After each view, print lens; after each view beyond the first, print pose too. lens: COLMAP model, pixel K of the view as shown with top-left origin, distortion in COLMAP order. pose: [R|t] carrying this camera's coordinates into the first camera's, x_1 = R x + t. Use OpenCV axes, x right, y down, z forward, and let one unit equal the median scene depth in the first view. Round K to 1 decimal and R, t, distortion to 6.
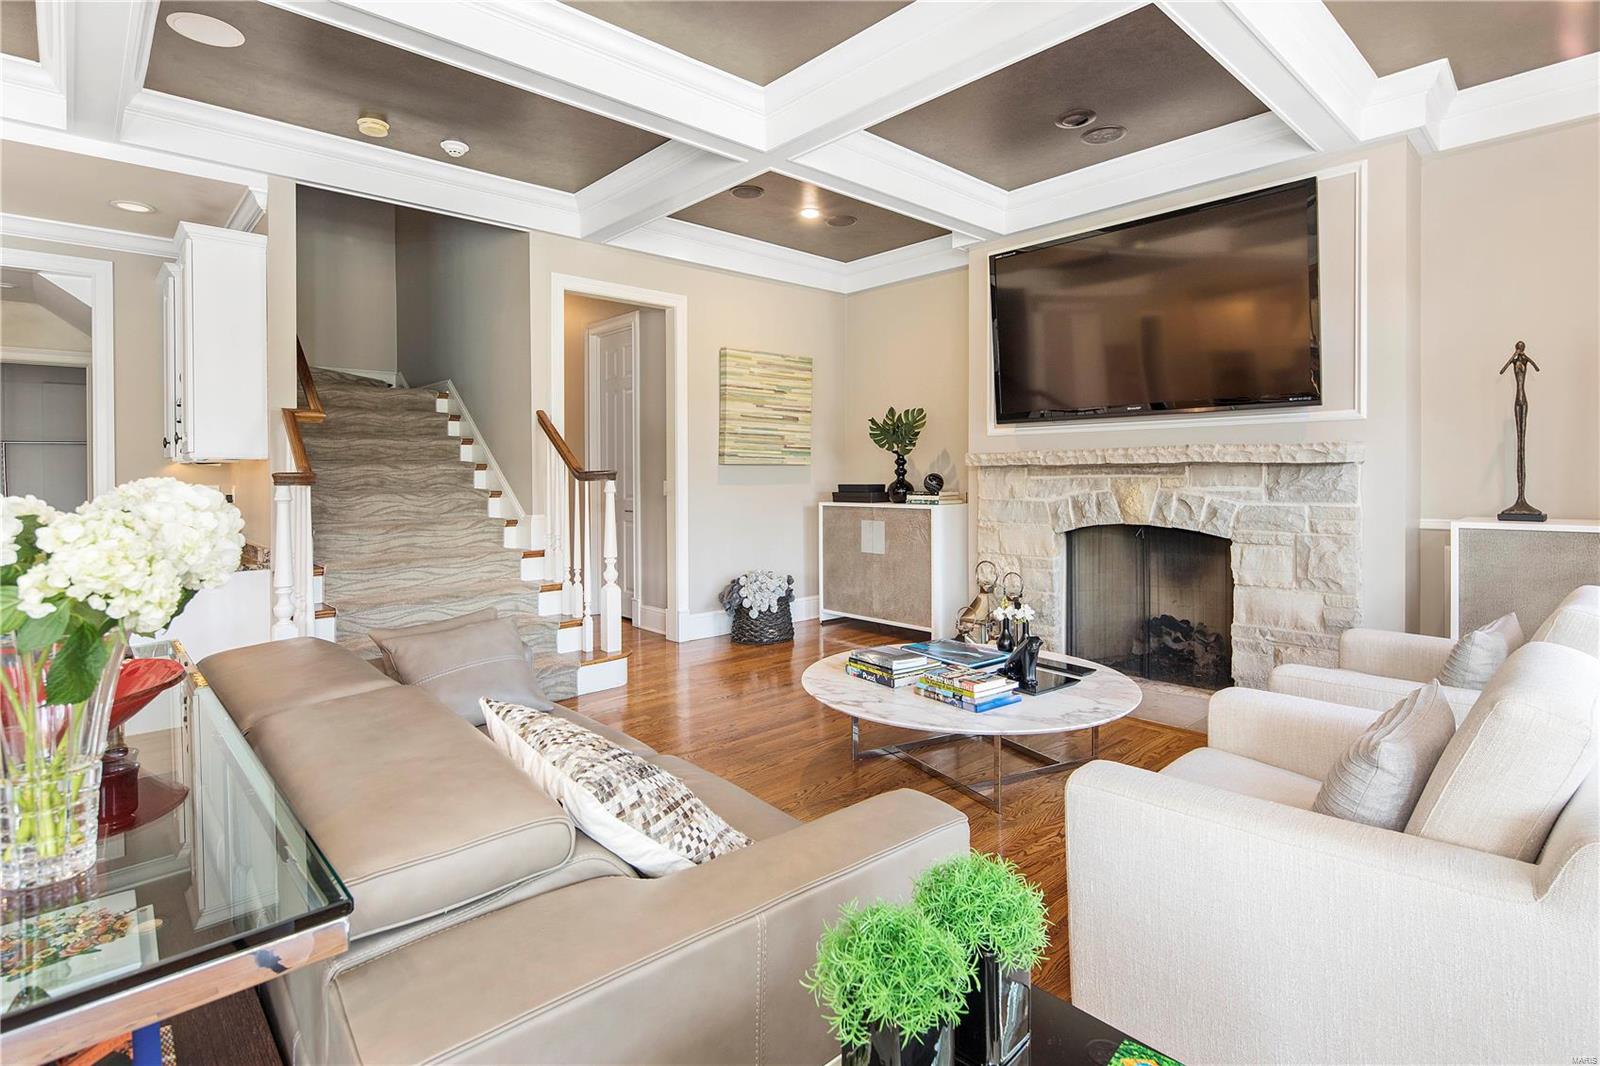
lens RADIAL K [[786.0, 0, 820.5], [0, 786.0, 486.9], [0, 0, 1]] dist [0.002944, -0.000547]
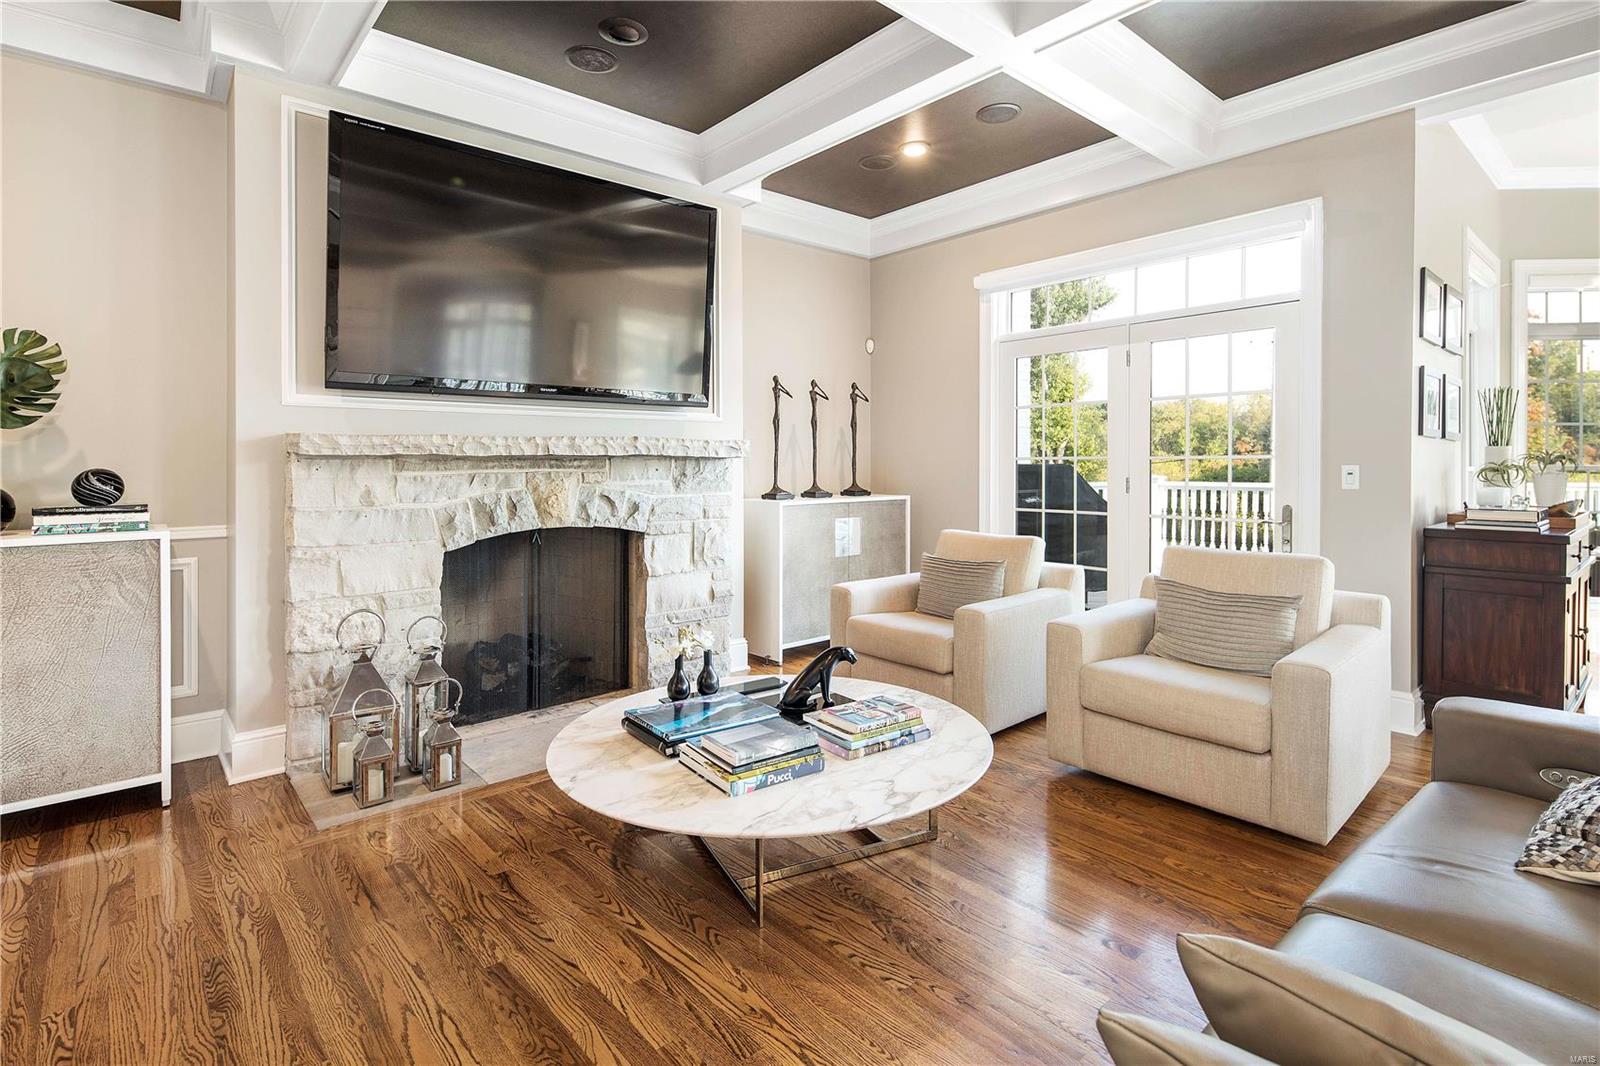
lens RADIAL K [[786.0, 0, 797.3], [0, 786.0, 463.0], [0, 0, 1]] dist [0.002944, -0.000547]
pose [[0.050348, 0.006238, 0.998712, -0.452132], [0.024526, 0.999671, -0.007481, -0.009418], [-0.998431, 0.024871, 0.050178, 0.728516]]
